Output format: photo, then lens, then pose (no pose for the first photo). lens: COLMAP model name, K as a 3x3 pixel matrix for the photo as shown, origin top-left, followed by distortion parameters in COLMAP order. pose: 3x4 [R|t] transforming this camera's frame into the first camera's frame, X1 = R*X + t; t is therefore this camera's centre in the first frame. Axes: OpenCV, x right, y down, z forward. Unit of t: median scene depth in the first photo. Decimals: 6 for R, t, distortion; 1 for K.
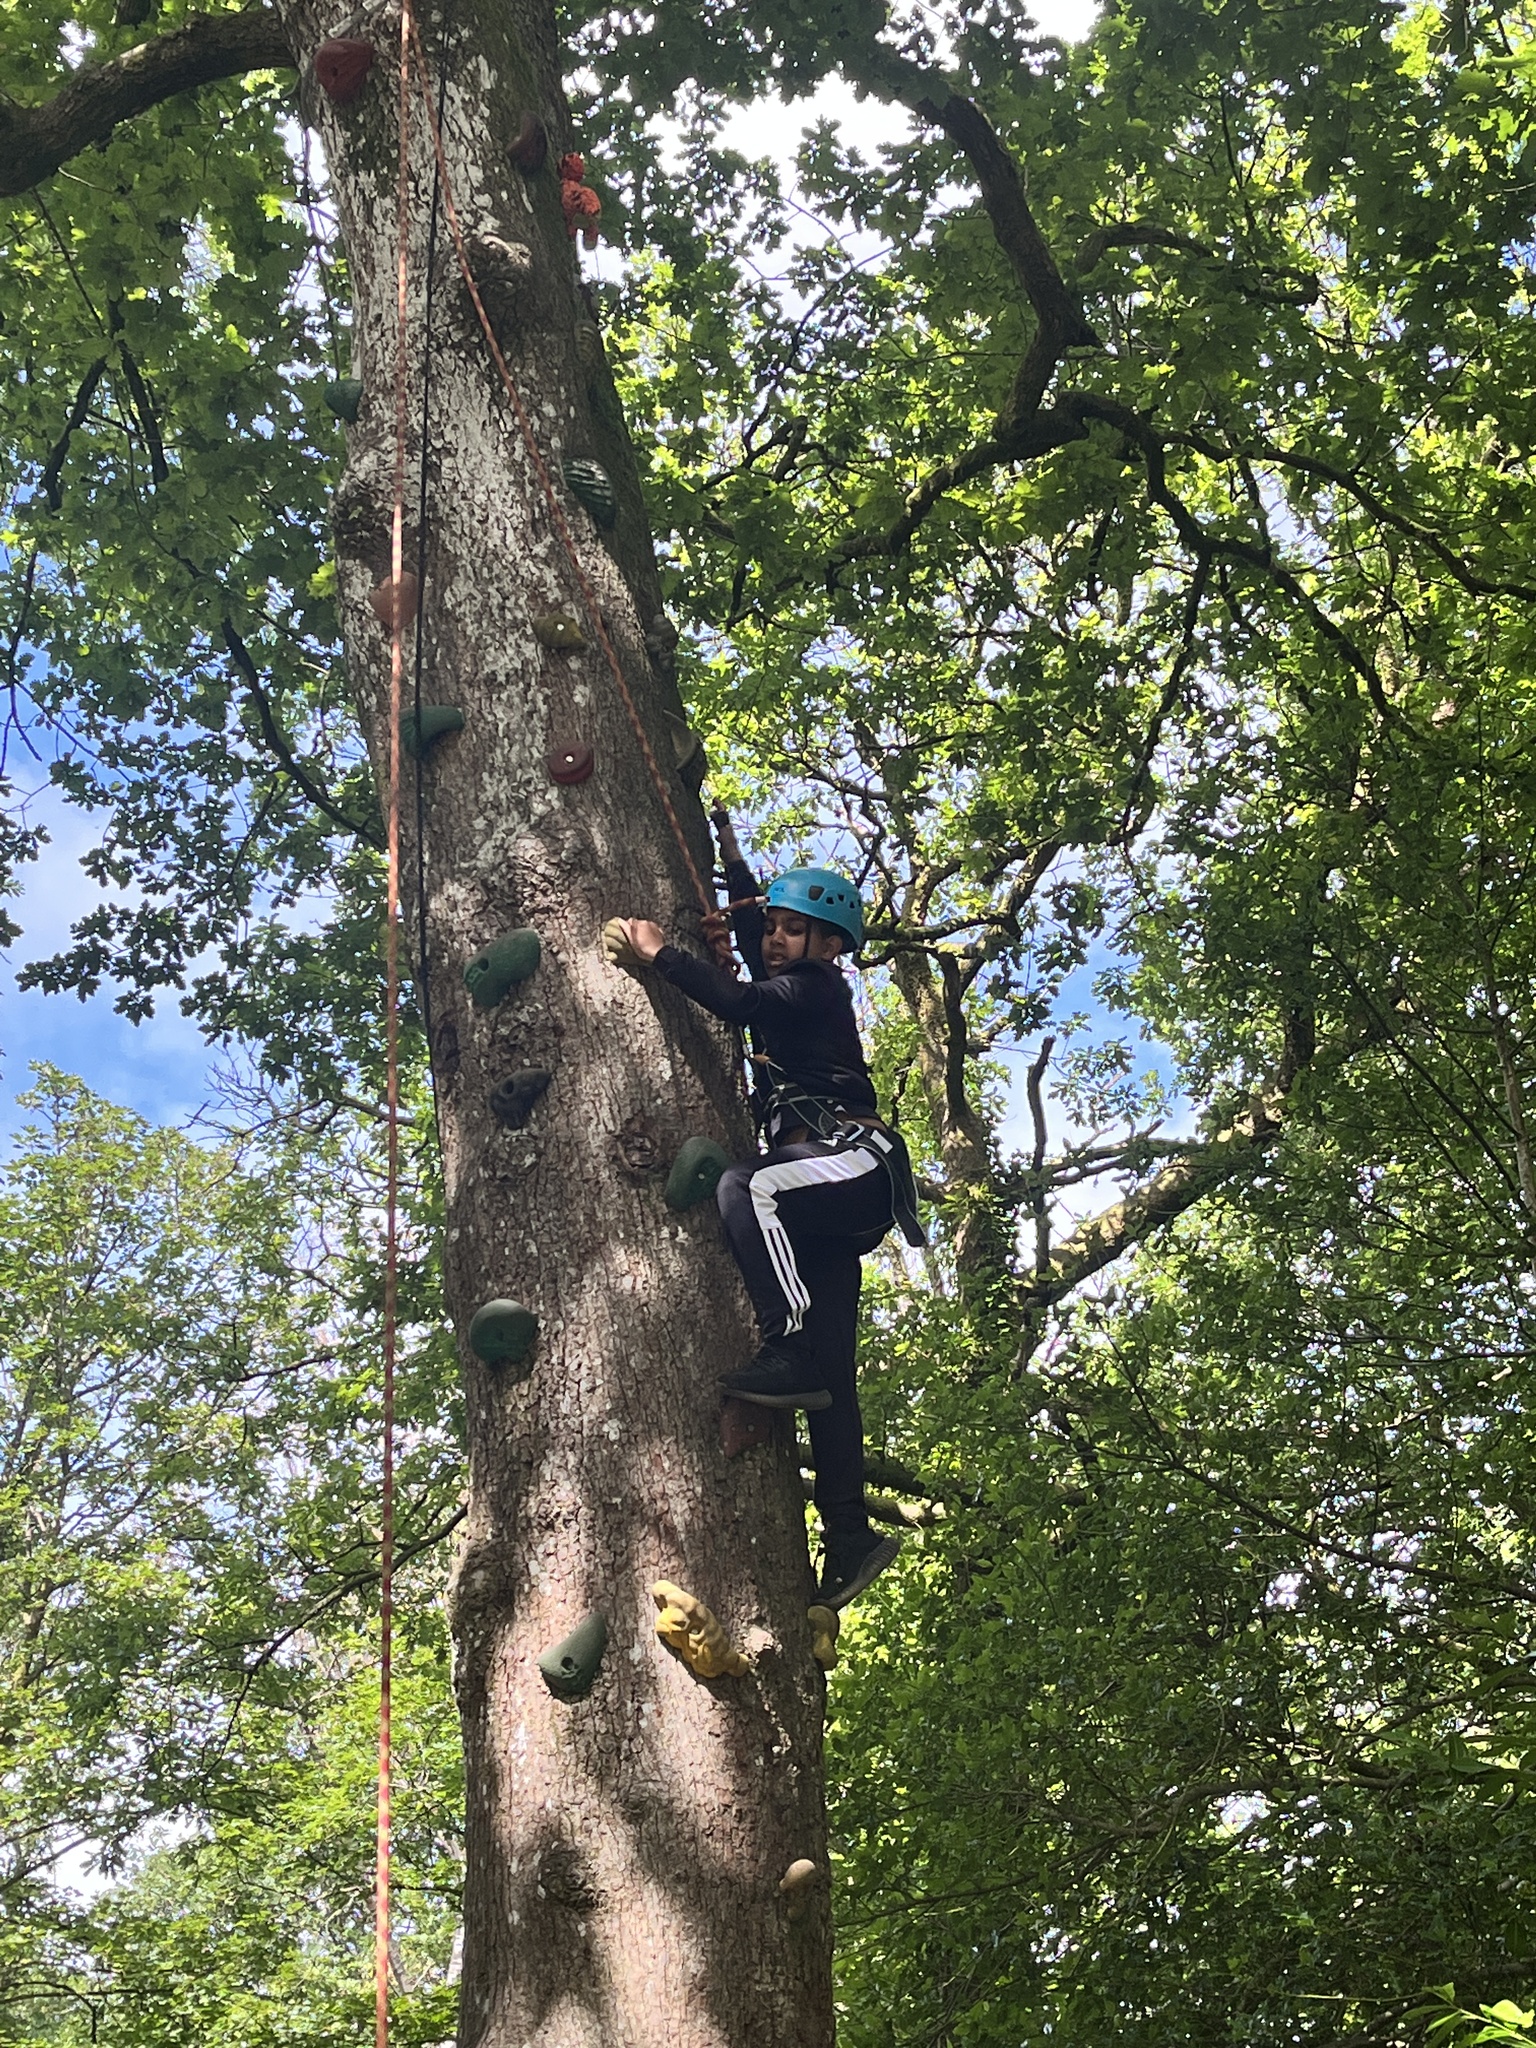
lens RADIAL K [[3080.8, 0, 780.4], [0, 3080.8, 1022.8], [0, 0, 1]] dist [0.115273, -0.320639]
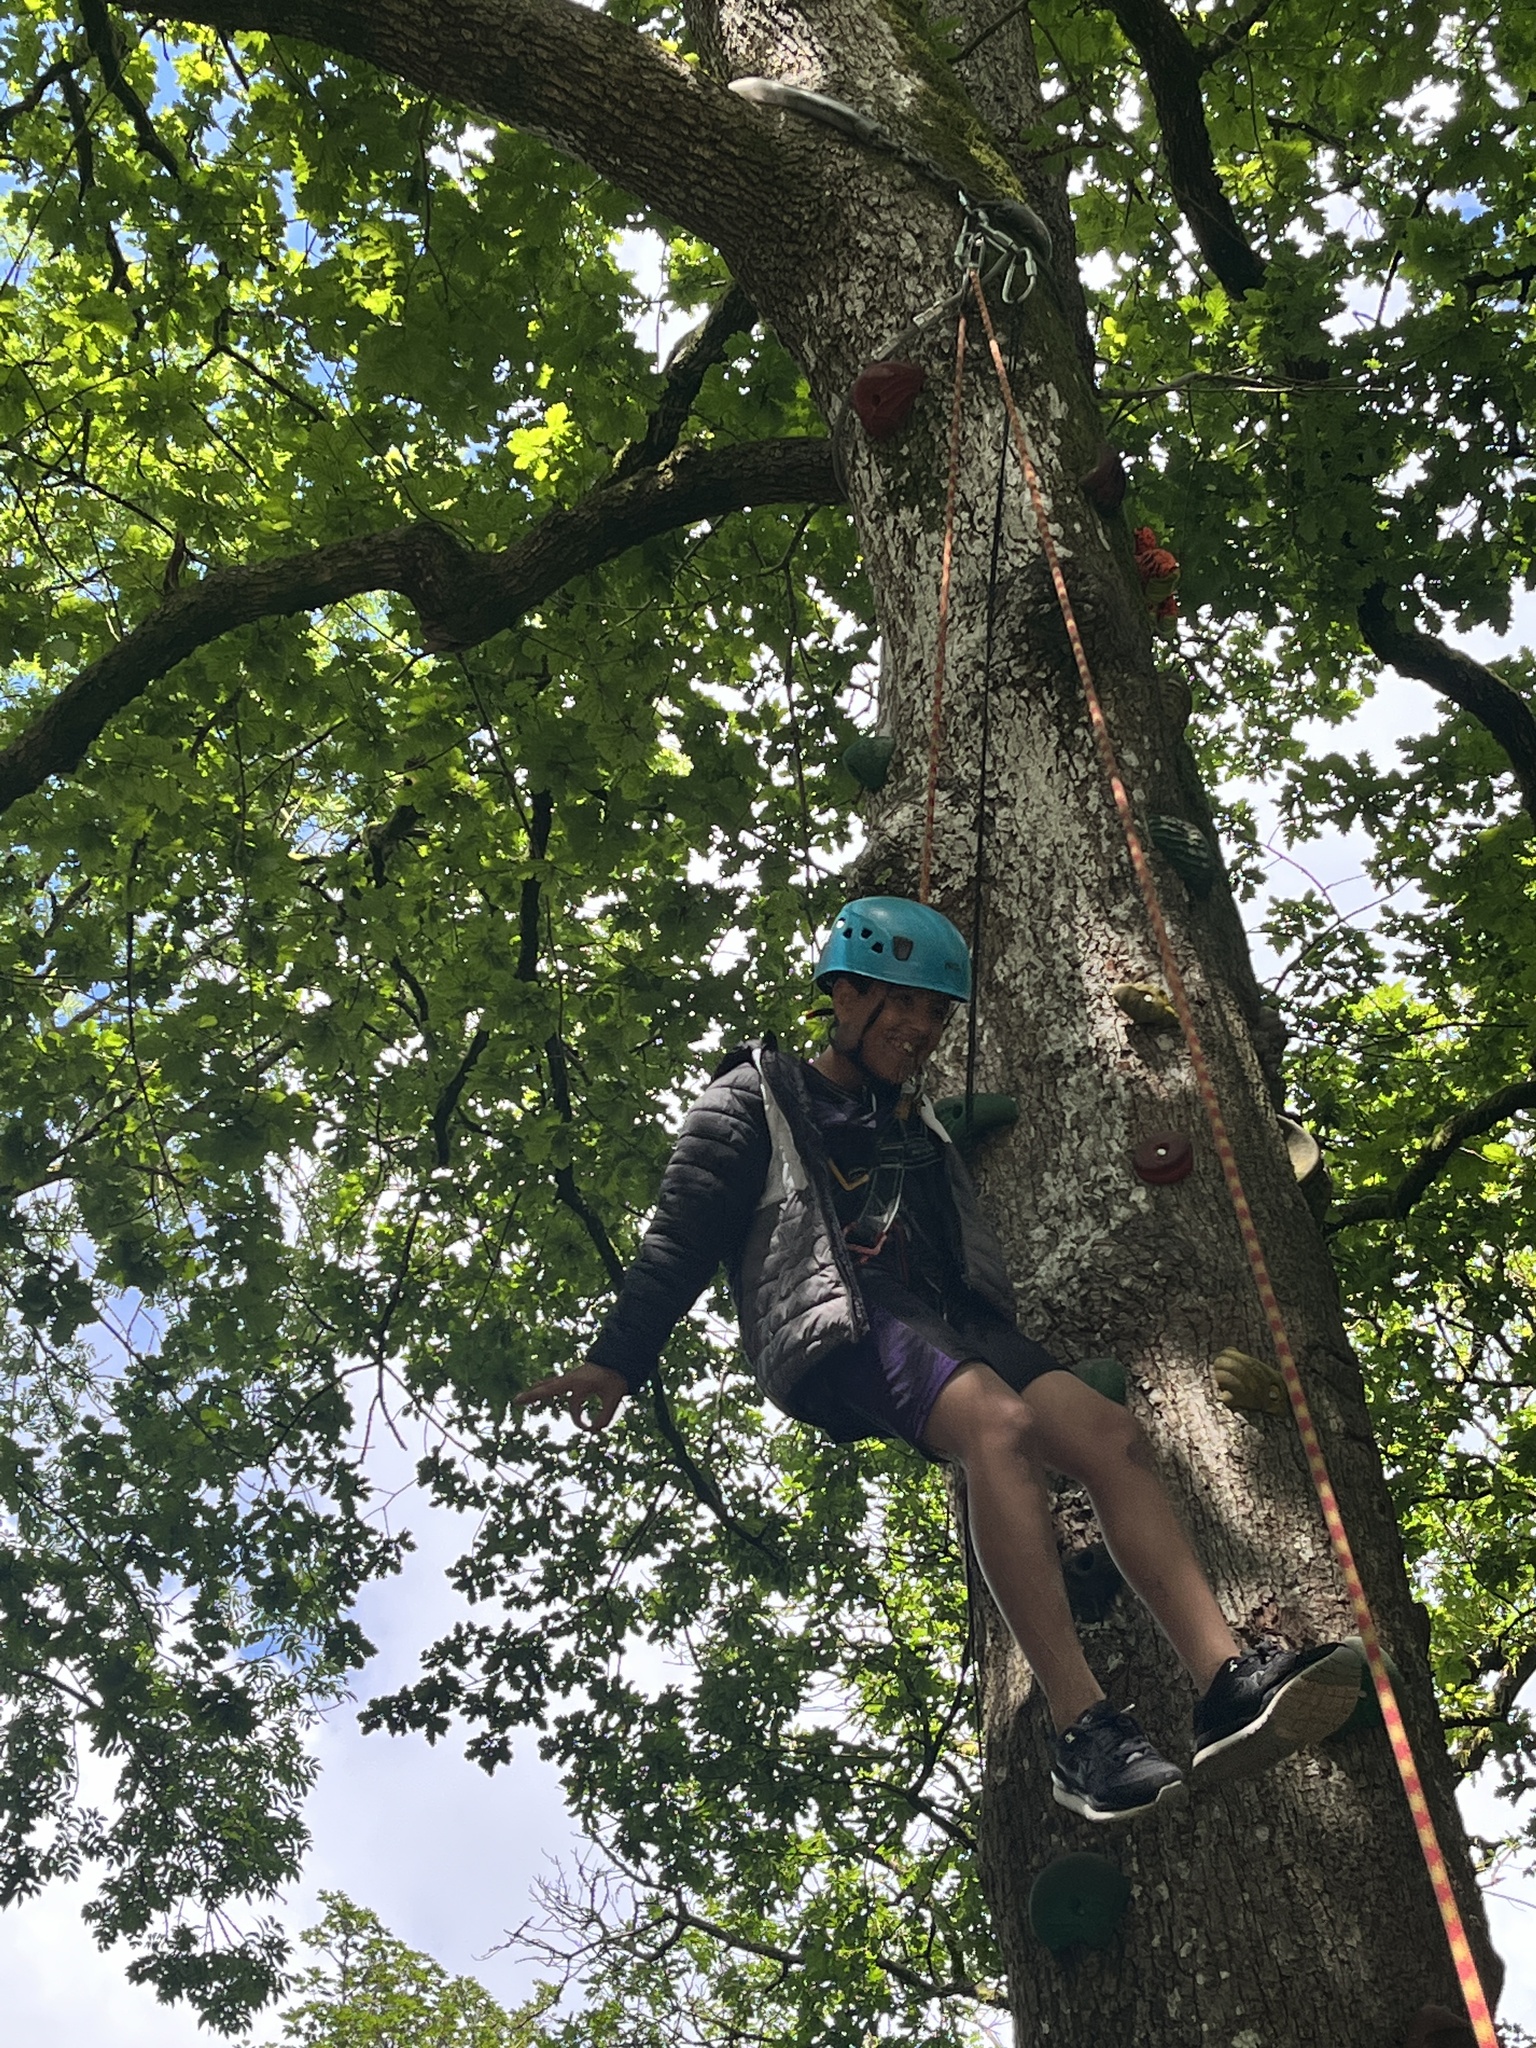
lens RADIAL K [[3269.3, 0, 791.6], [0, 3269.3, 998.3], [0, 0, 1]] dist [0.184108, -0.629206]
pose [[0.994300, 0.021374, -0.104458, -0.069628], [-0.049990, 0.958800, -0.279649, 0.100479], [0.094177, 0.283277, 0.954403, 0.191919]]
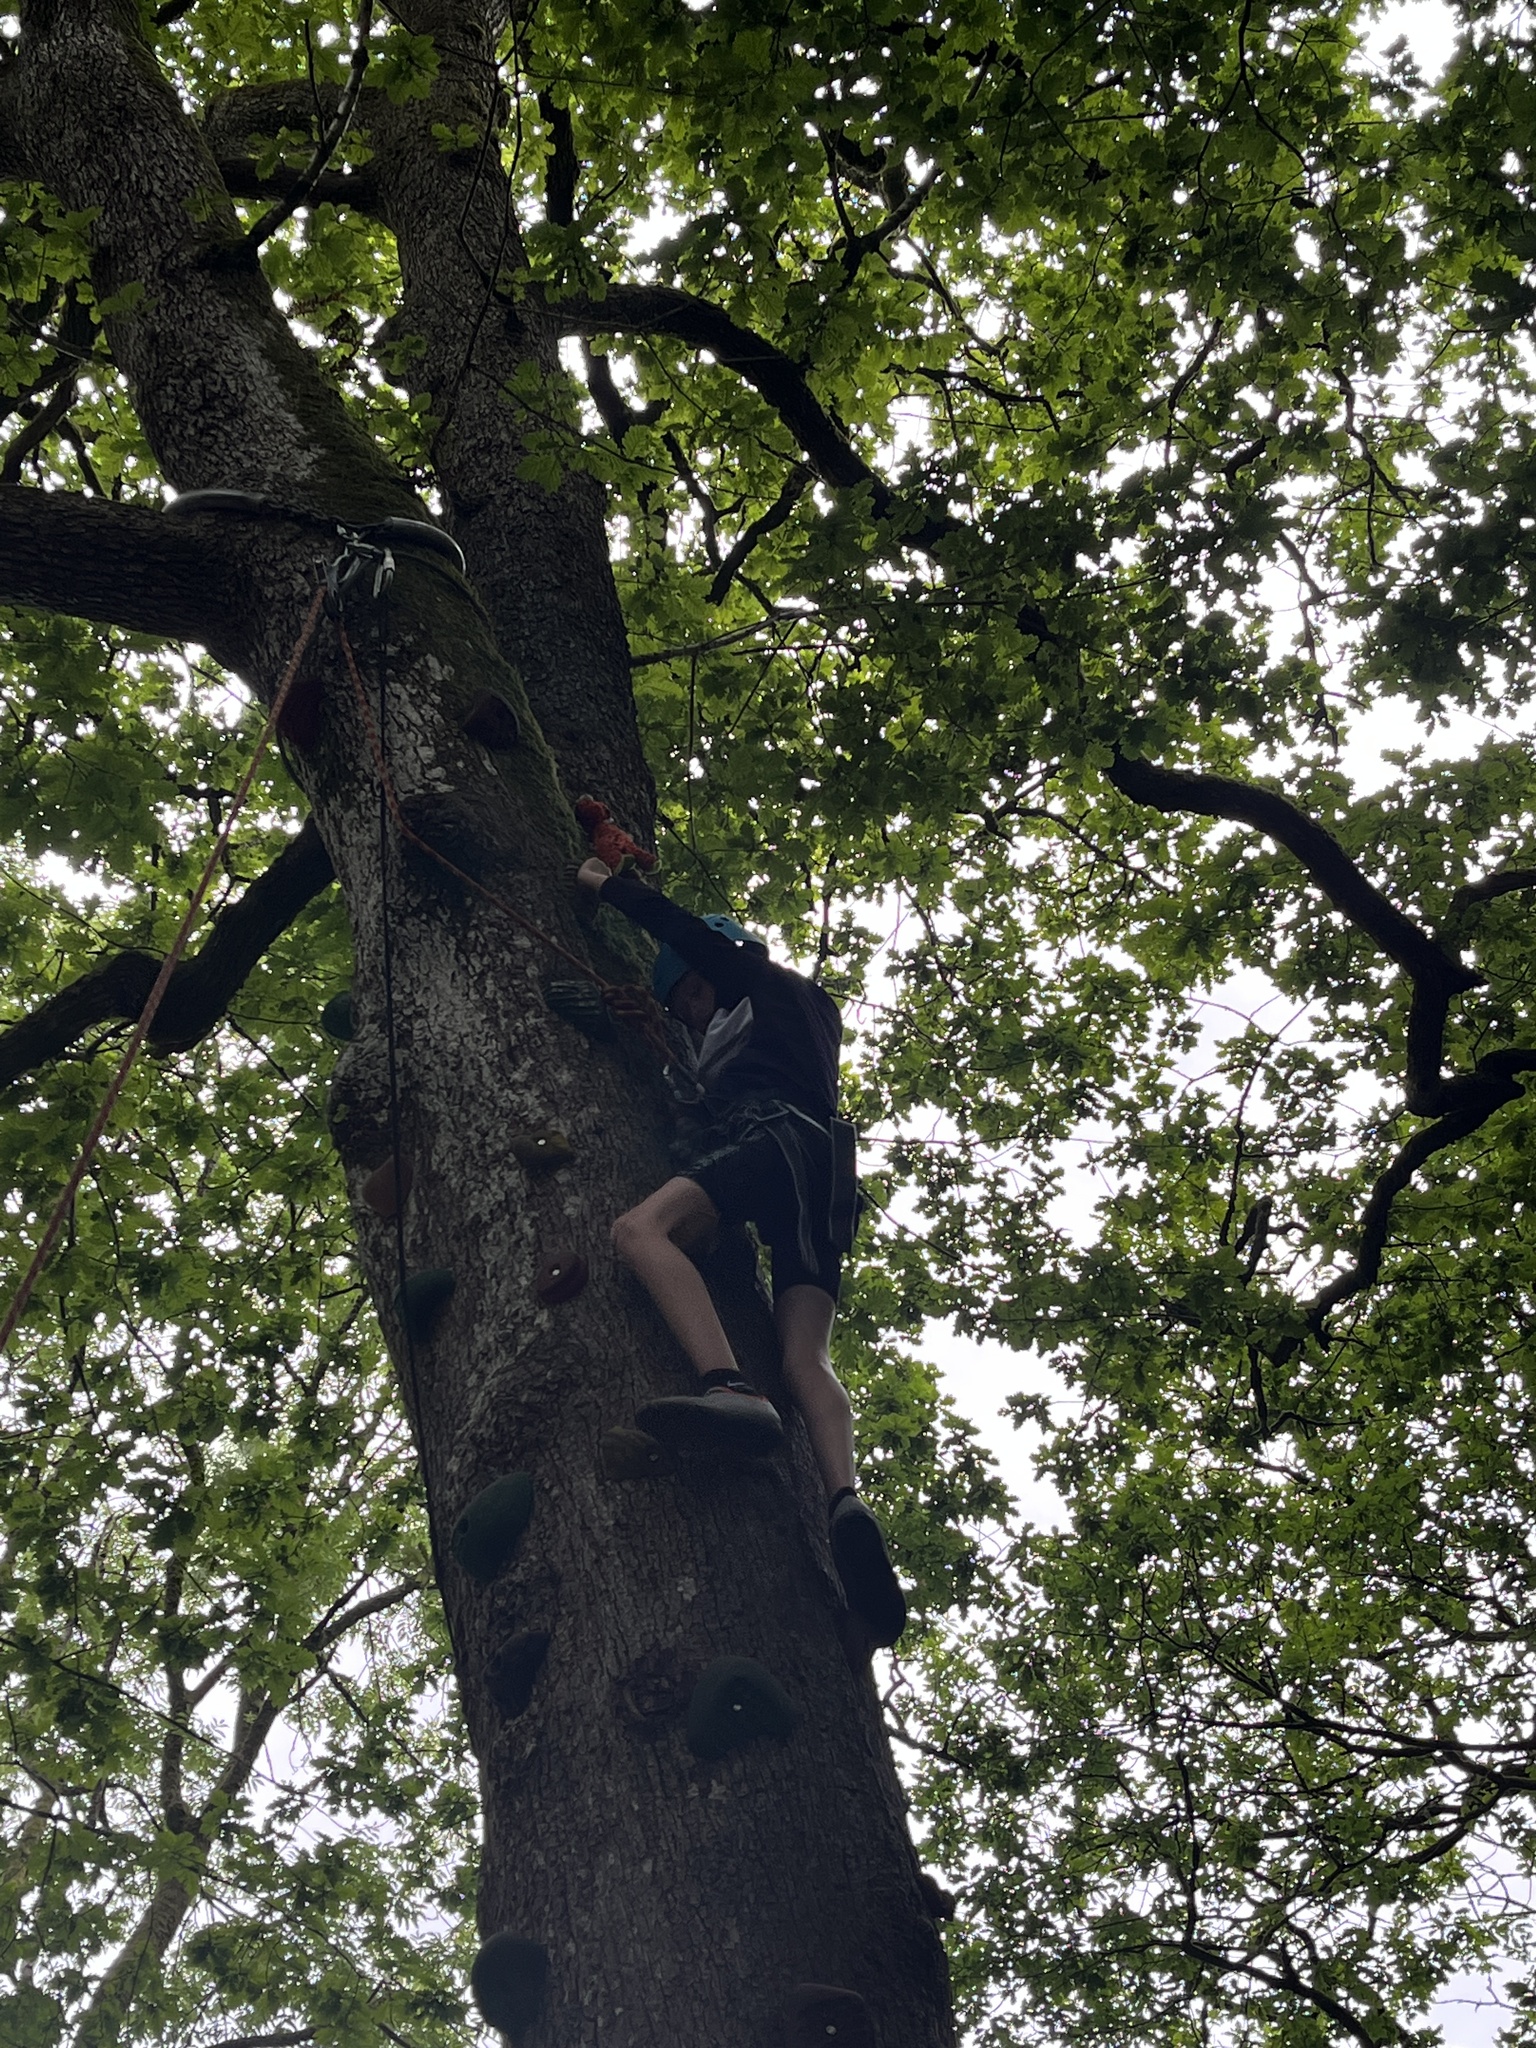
lens RADIAL K [[2835.9, 0, 773.7], [0, 2835.9, 1016.3], [0, 0, 1]] dist [0.200071, -0.850597]
pose [[0.928413, -0.299144, -0.220369, 0.159937], [0.195975, 0.898159, -0.393579, 0.150512], [0.315663, 0.322217, 0.892487, 0.293876]]
